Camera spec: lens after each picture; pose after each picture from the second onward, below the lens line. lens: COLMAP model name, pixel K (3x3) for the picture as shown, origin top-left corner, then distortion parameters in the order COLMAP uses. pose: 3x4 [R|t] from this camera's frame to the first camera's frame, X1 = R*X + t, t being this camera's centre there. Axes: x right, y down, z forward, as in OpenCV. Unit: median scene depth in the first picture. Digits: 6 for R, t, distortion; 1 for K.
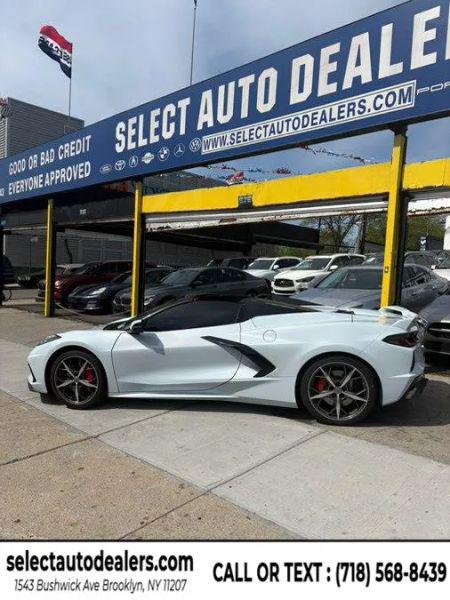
lens RADIAL K [[461.1, 0, 226.3], [0, 461.1, 303.6], [0, 0, 1]] dist [0.037815, -0.046583]
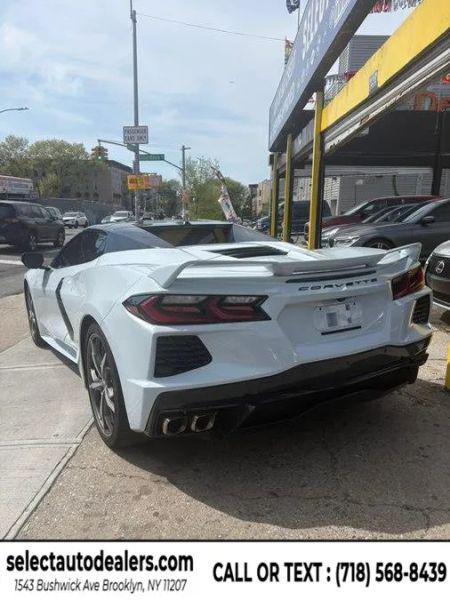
lens RADIAL K [[459.4, 0, 221.5], [0, 459.4, 301.9], [0, 0, 1]] dist [0.052984, -0.052860]
pose [[0.685076, 0.100521, -0.721503, 0.459614], [-0.020837, 0.992732, 0.118525, 0.010749], [0.728174, -0.066164, 0.682192, 0.445482]]
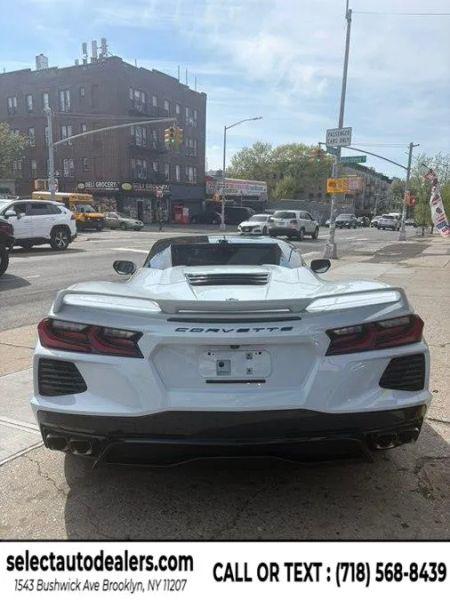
lens RADIAL K [[461.1, 0, 226.3], [0, 461.1, 303.6], [0, 0, 1]] dist [0.037815, -0.046583]
pose [[0.266036, 0.155324, -0.951367, 0.543854], [-0.065205, 0.987572, 0.143001, -0.019163], [0.961755, 0.023991, 0.272857, 0.634024]]
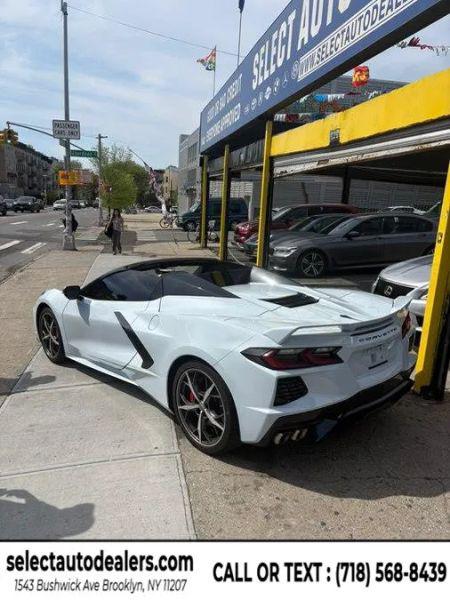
lens RADIAL K [[461.1, 0, 226.3], [0, 461.1, 303.6], [0, 0, 1]] dist [0.037815, -0.046583]
pose [[0.827004, 0.118549, -0.549554, 0.413939], [-0.045008, 0.988338, 0.145473, -0.055718], [0.560391, -0.095573, 0.822695, 0.256404]]
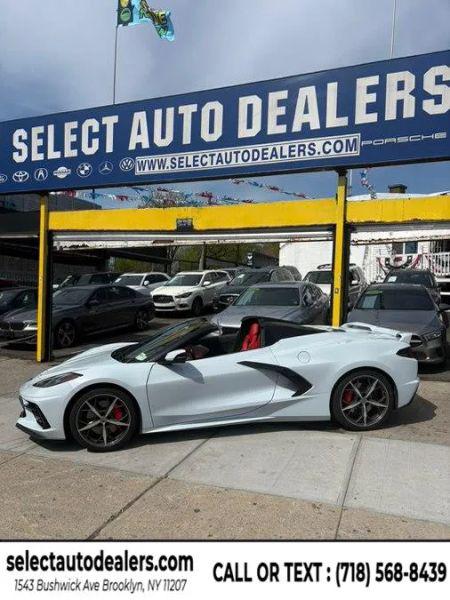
lens RADIAL K [[461.9, 0, 225.0], [0, 461.9, 300.0], [0, 0, 1]] dist [0.003375, 0.004965]
pose [[0.924283, -0.028401, 0.380650, -0.313307], [0.040940, 0.998852, -0.024883, -0.028785], [-0.379506, 0.038583, 0.924384, 0.035927]]
